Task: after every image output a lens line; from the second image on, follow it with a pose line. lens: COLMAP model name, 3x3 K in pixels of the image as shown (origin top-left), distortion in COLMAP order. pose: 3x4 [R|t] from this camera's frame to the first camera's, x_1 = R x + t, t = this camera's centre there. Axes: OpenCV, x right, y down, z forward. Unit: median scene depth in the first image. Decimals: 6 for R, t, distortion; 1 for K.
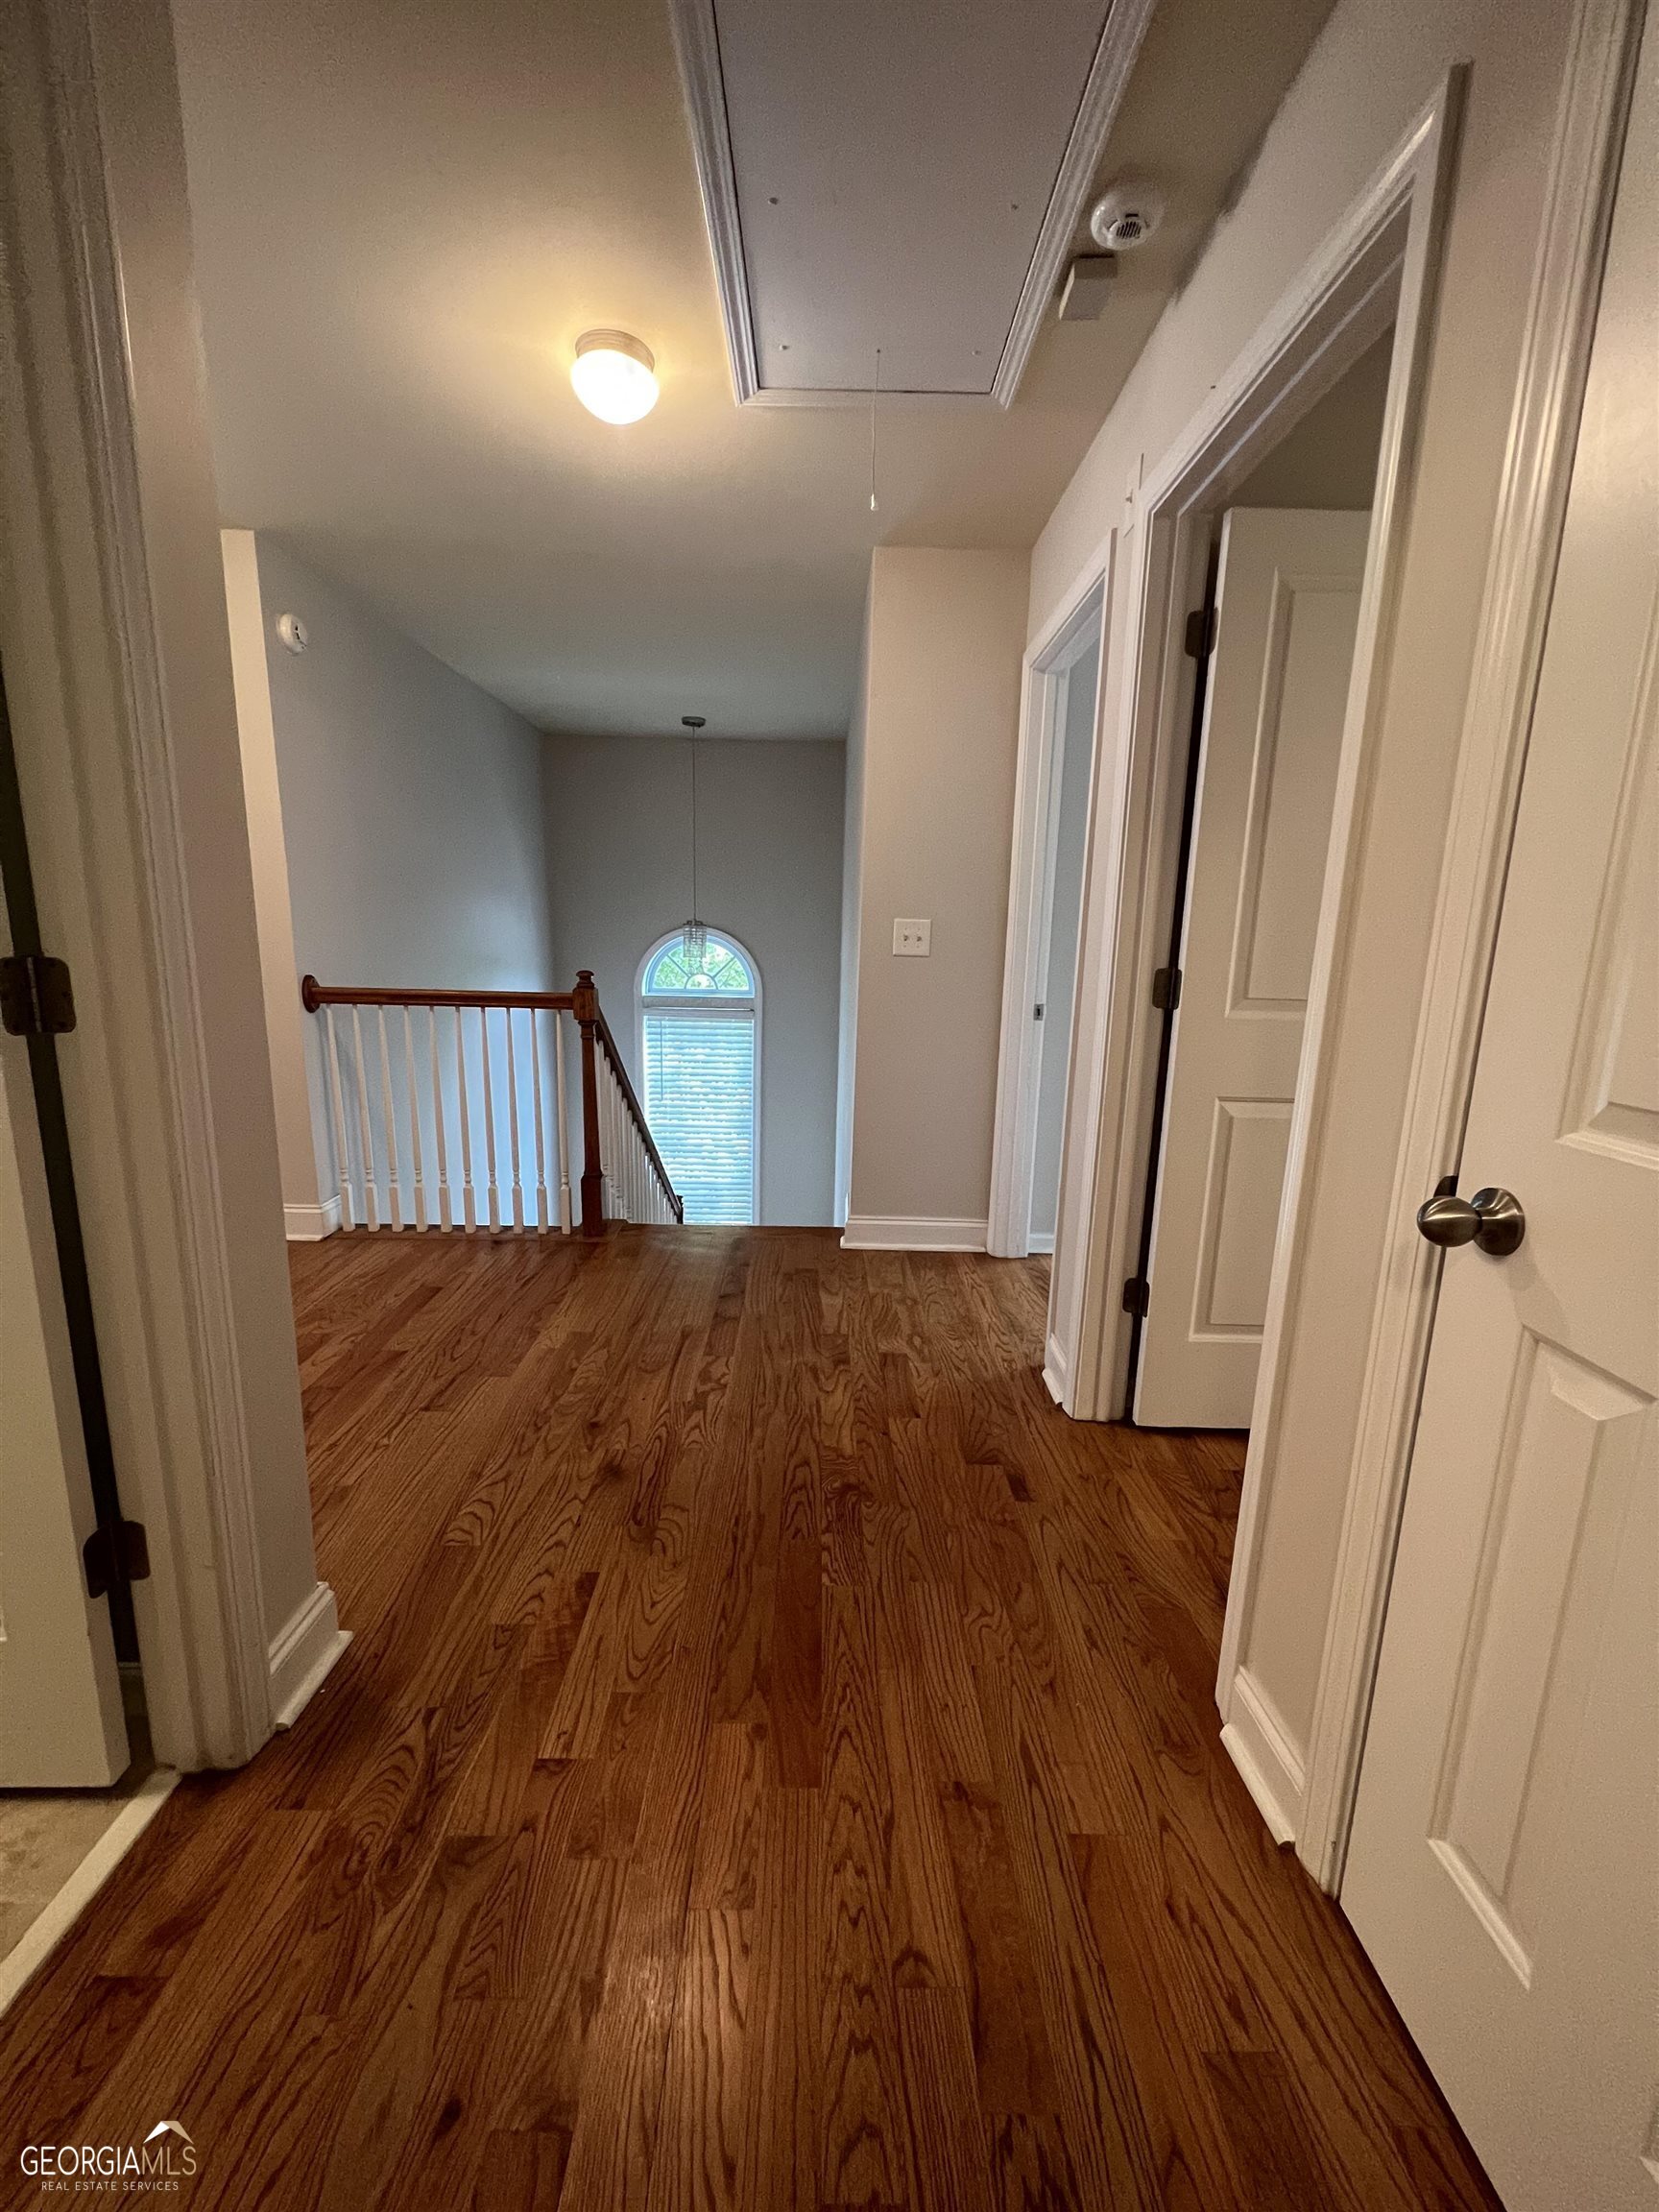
lens RADIAL K [[880.3, 0, 829.5], [0, 880.3, 1106.0], [0, 0, 1]] dist [-0.000207, 0.000231]
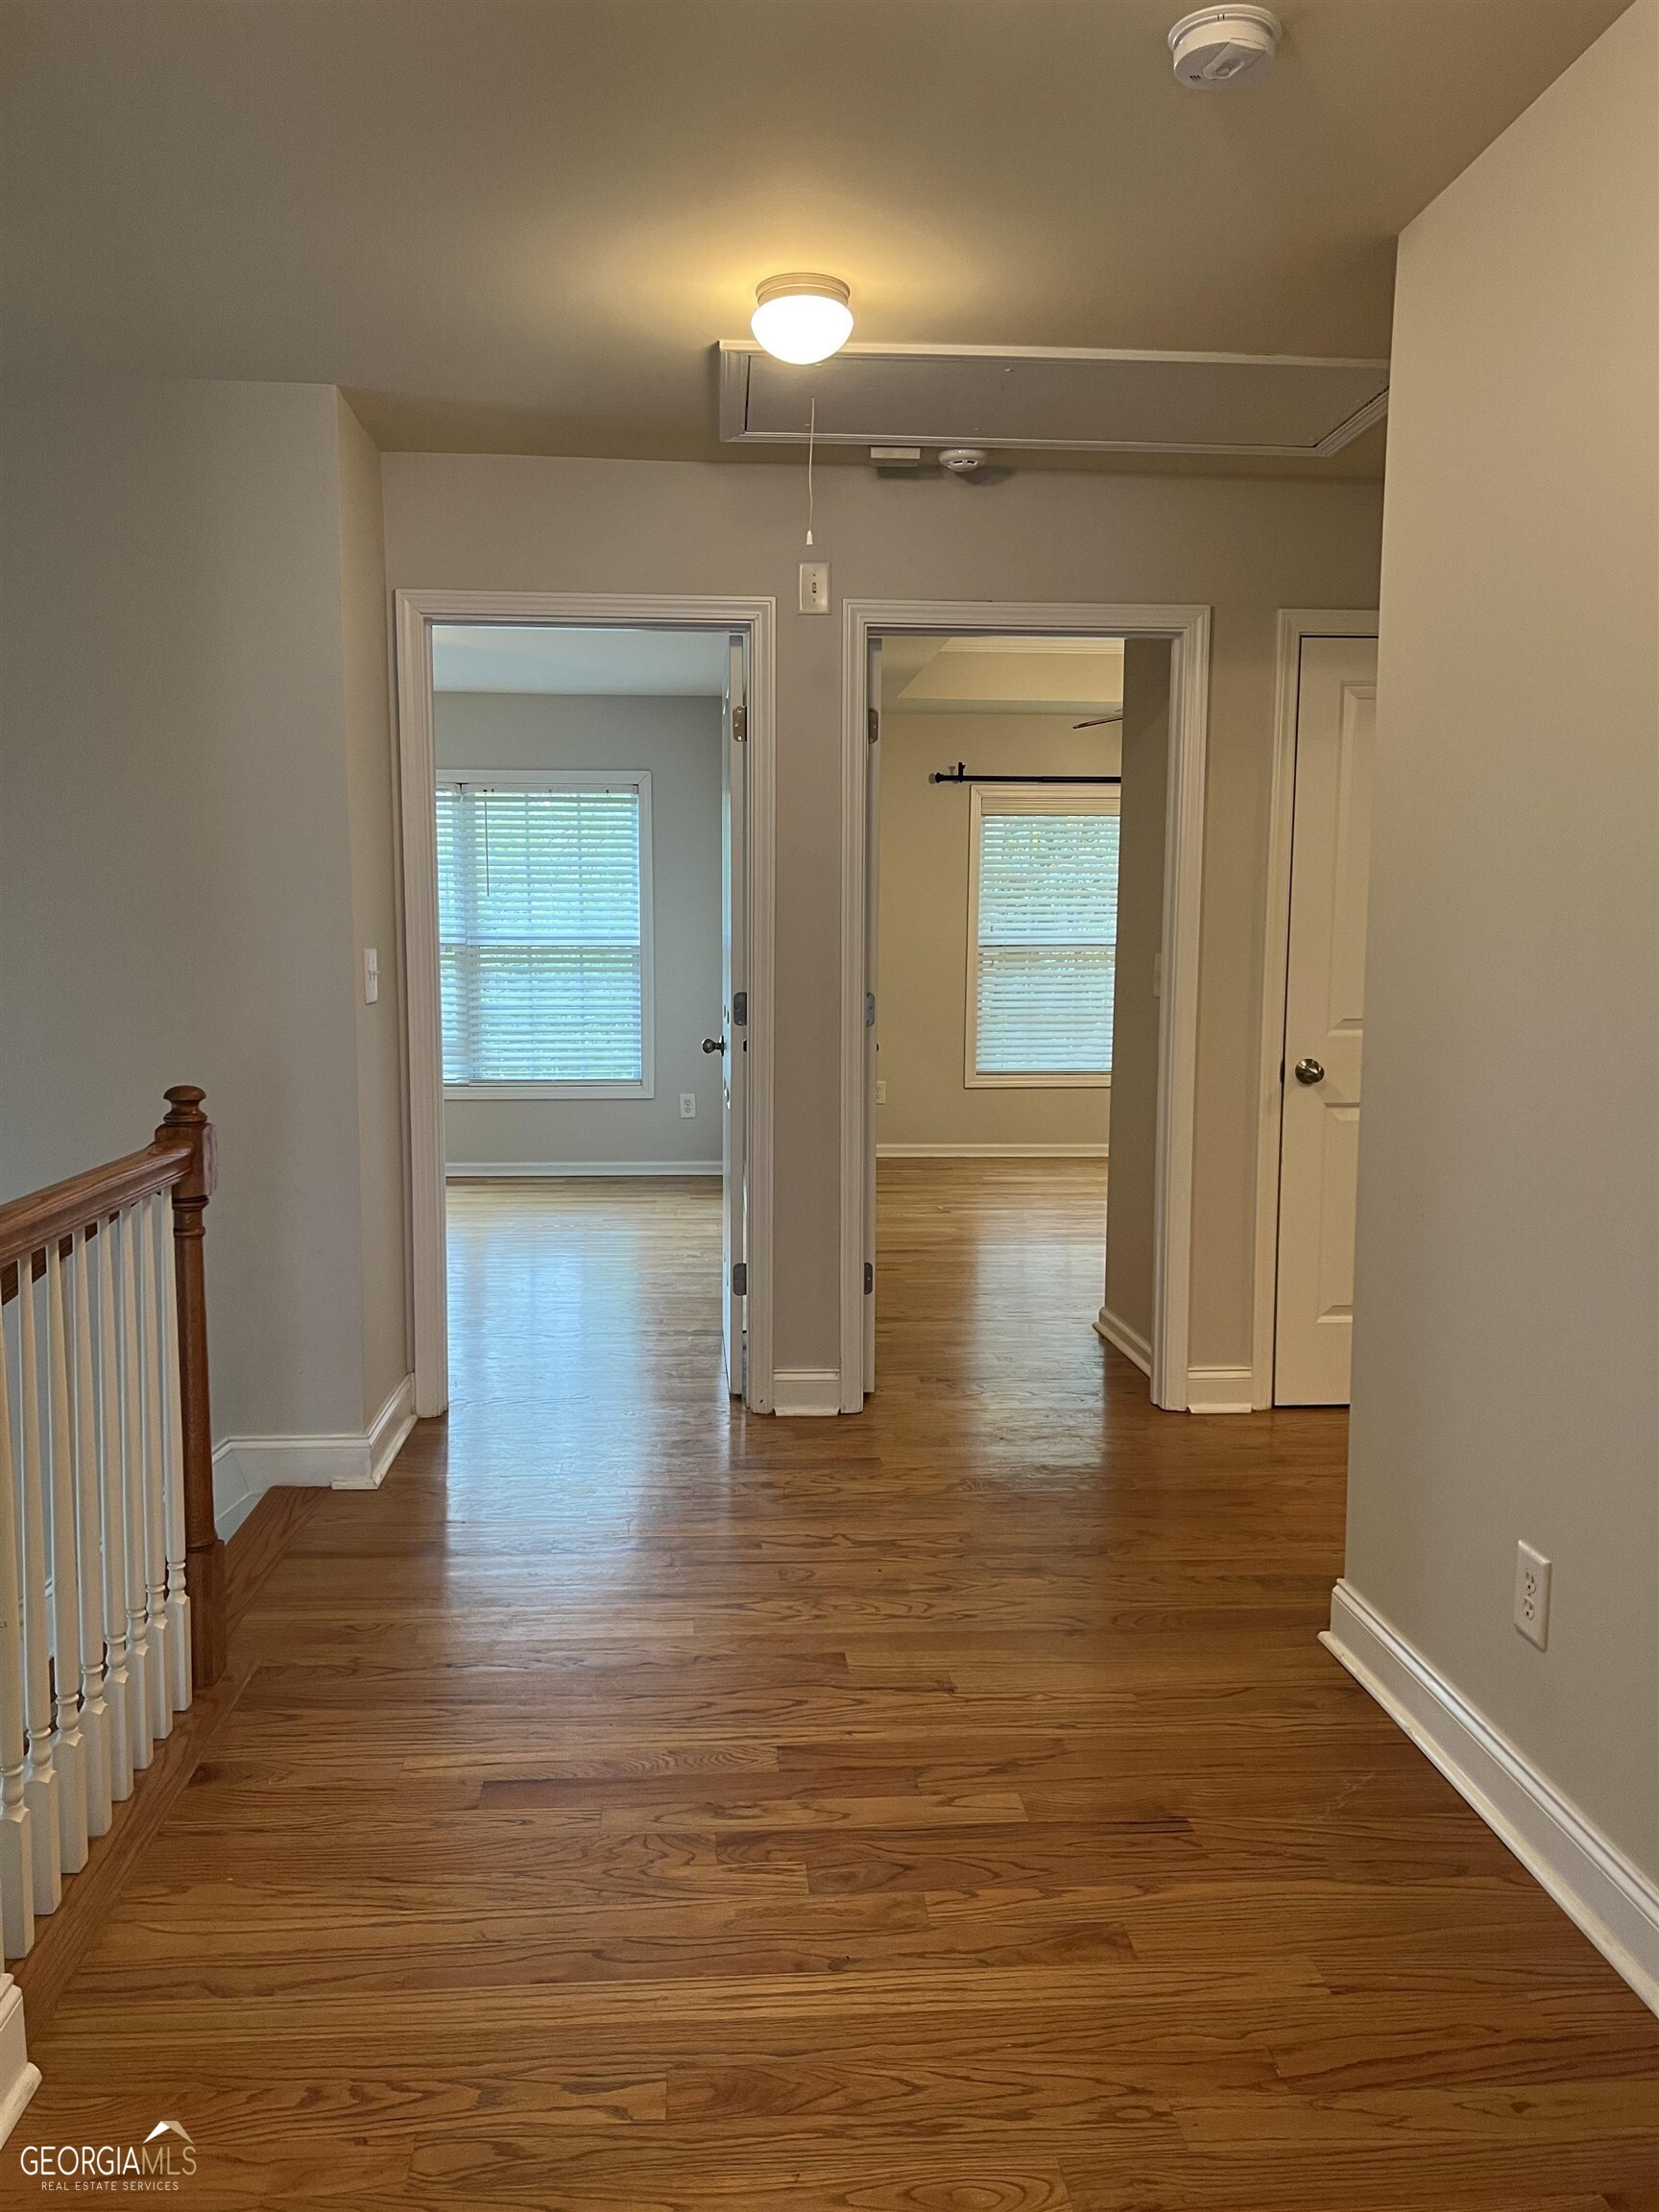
lens RADIAL K [[1697.4, 0, 829.5], [0, 1697.4, 1106.0], [0, 0, 1]] dist [0.051059, -0.001691]
pose [[-0.061111, -0.136744, 0.988720, -1.396051], [0.178943, 0.973021, 0.145633, -0.254132], [-0.981960, 0.185824, -0.034993, 0.858284]]
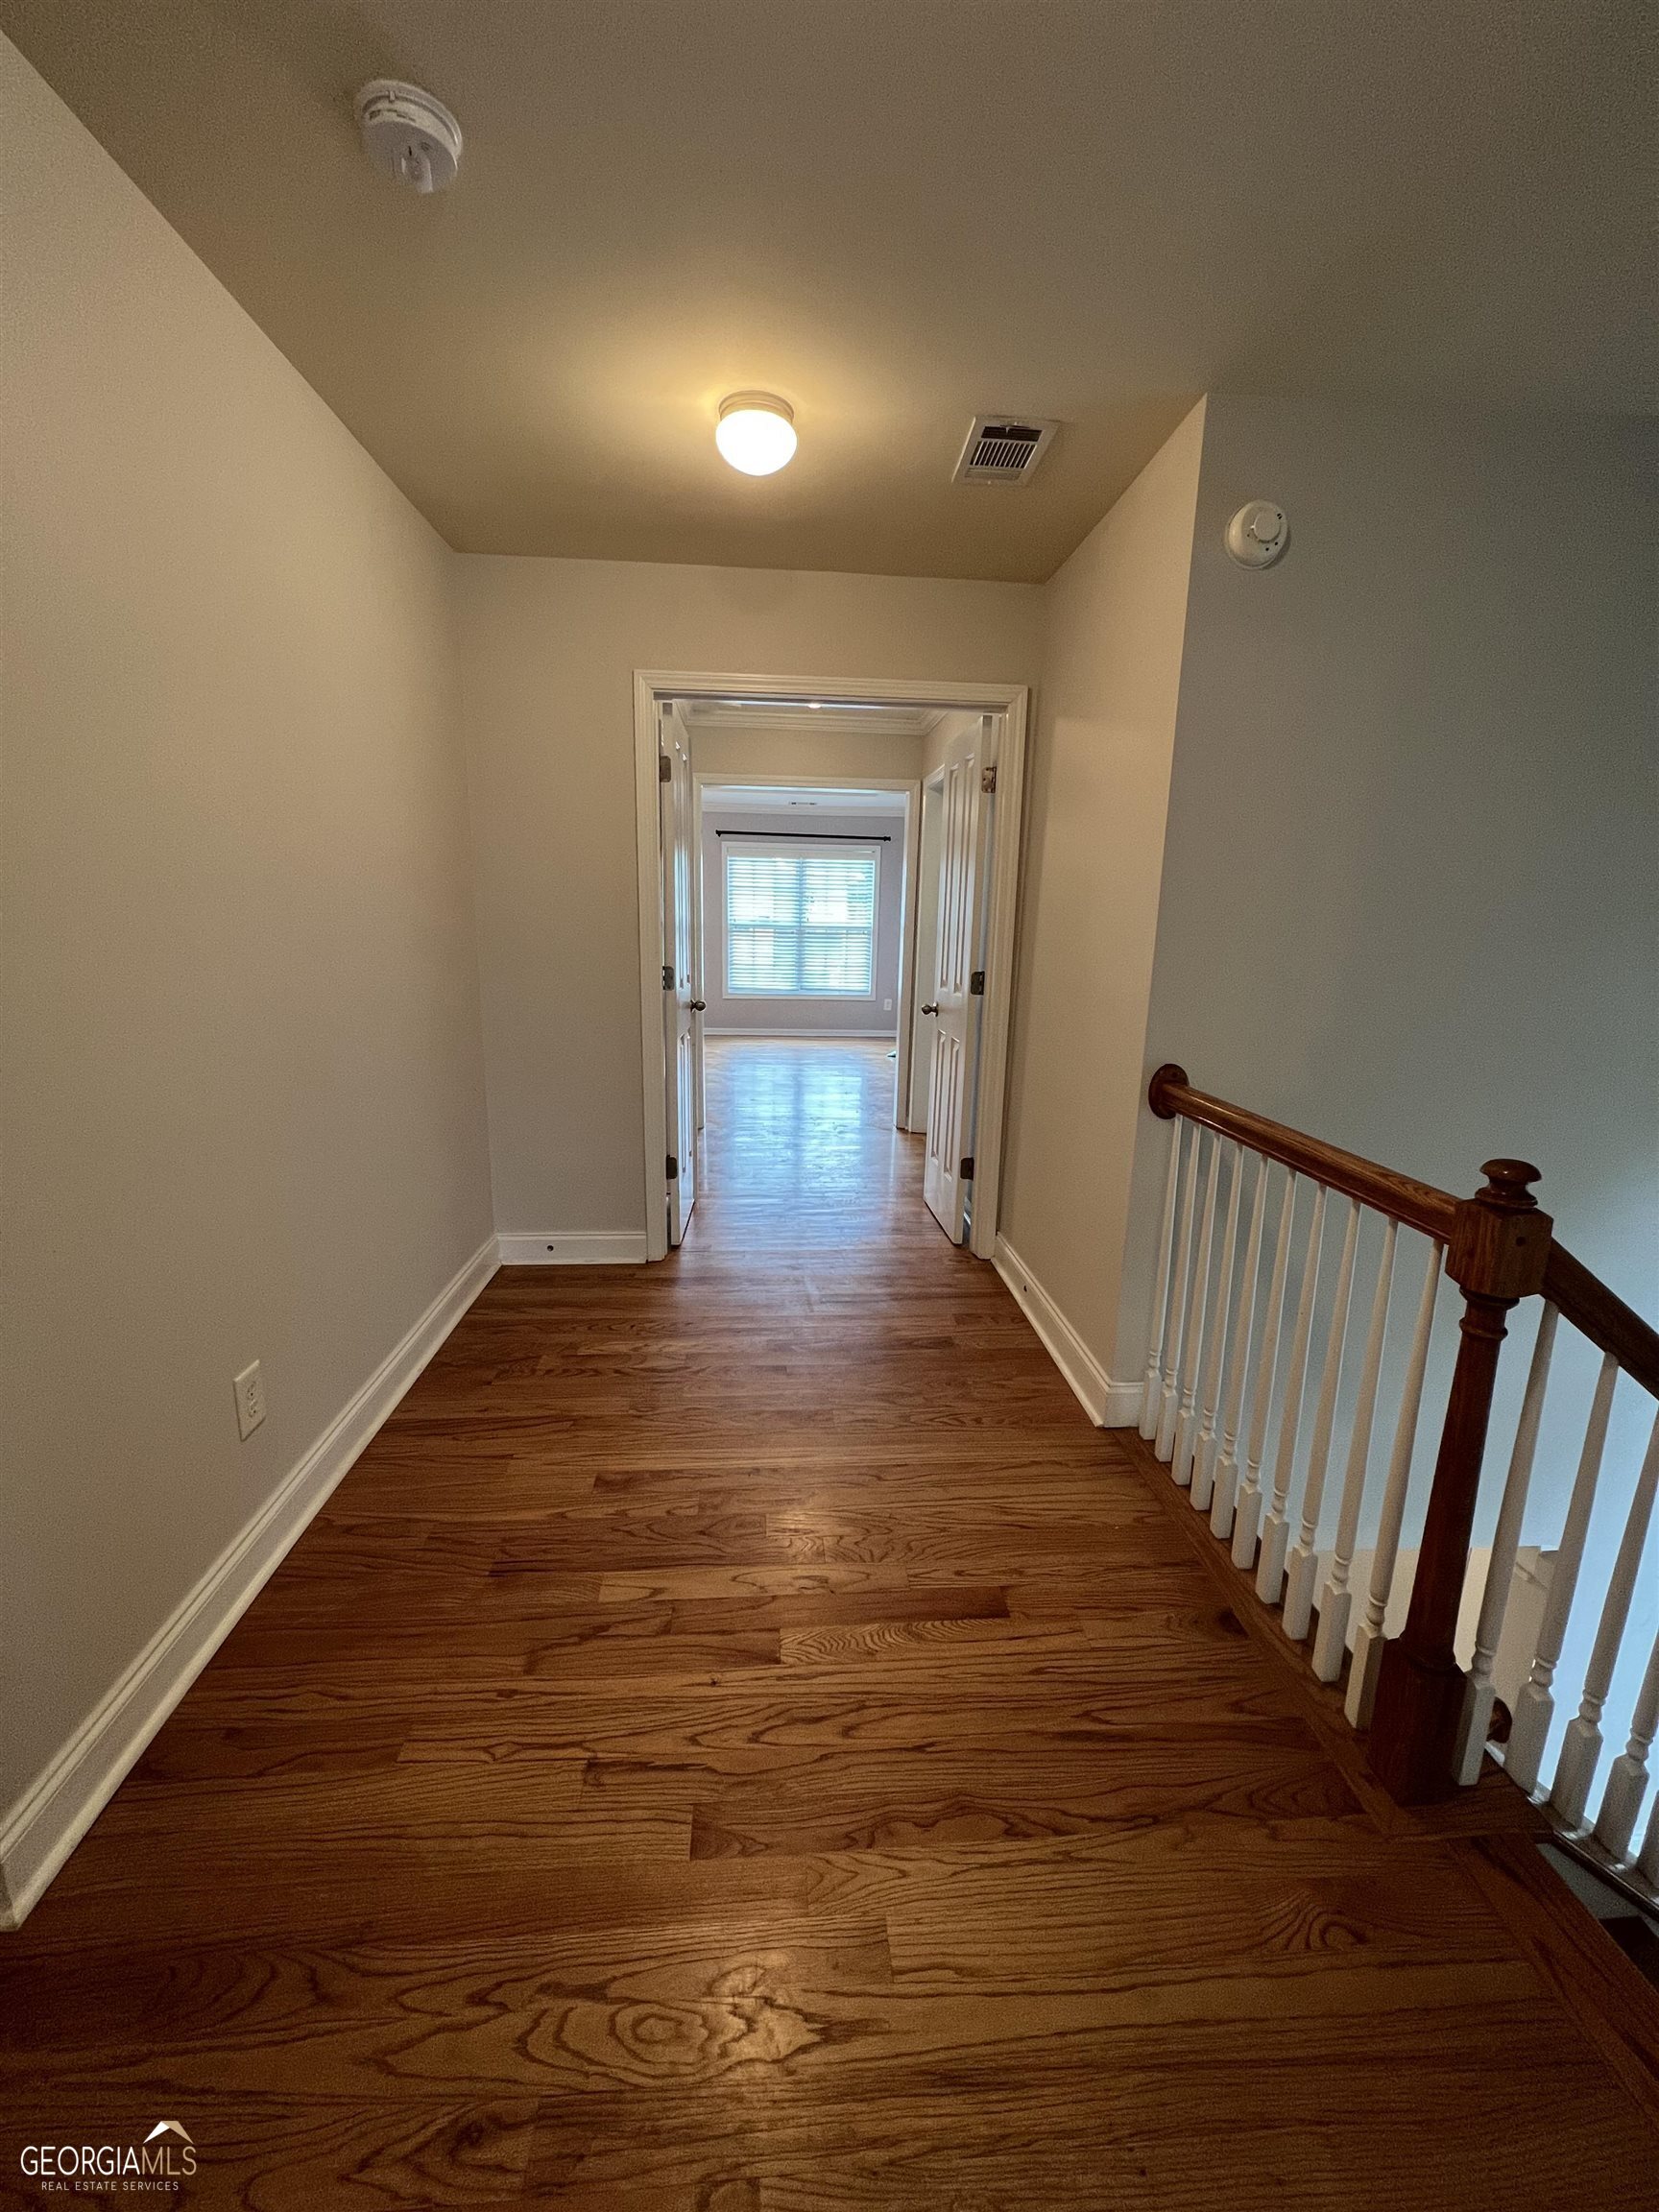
lens RADIAL K [[886.2, 0, 829.5], [0, 886.2, 1106.0], [0, 0, 1]] dist [0.014707, 0.000083]
pose [[0.059028, 0.185919, -0.980790, 0.081806], [-0.207759, 0.963277, 0.170096, -0.216582], [0.976397, 0.193728, 0.095487, 0.825240]]
